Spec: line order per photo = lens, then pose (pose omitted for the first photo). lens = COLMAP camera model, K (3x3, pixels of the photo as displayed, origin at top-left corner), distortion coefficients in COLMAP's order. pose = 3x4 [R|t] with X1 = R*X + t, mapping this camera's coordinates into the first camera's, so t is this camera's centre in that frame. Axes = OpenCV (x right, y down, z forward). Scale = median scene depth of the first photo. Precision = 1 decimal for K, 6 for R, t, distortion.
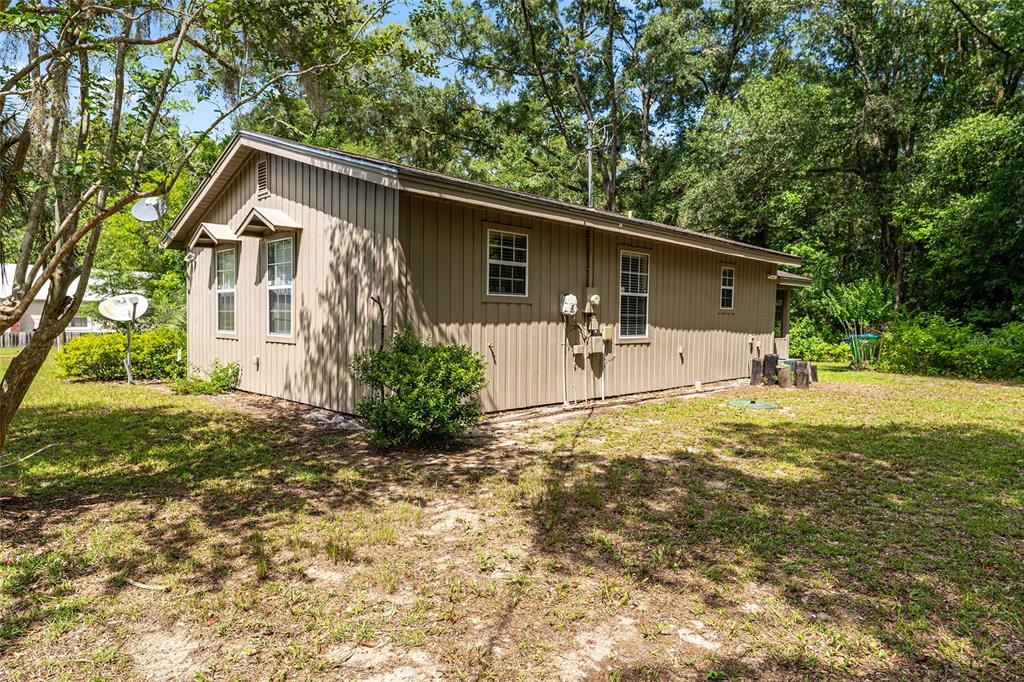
lens RADIAL K [[602.0, 0, 512.9], [0, 602.0, 341.9], [0, 0, 1]] dist [-0.001579, 0.001622]
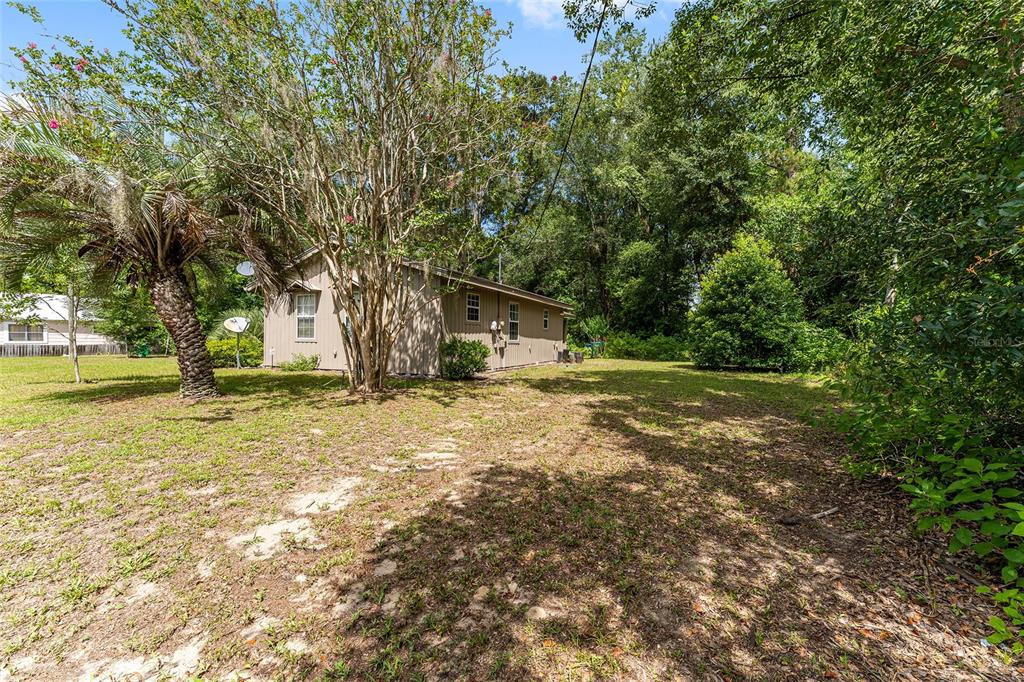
lens RADIAL K [[420.9, 0, 511.0], [0, 420.9, 340.5], [0, 0, 1]] dist [0.000607, -0.000296]
pose [[0.936020, -0.002722, 0.351936, -0.276950], [0.014250, 0.999443, -0.030170, 0.029411], [-0.351658, 0.033255, 0.935538, -0.347533]]
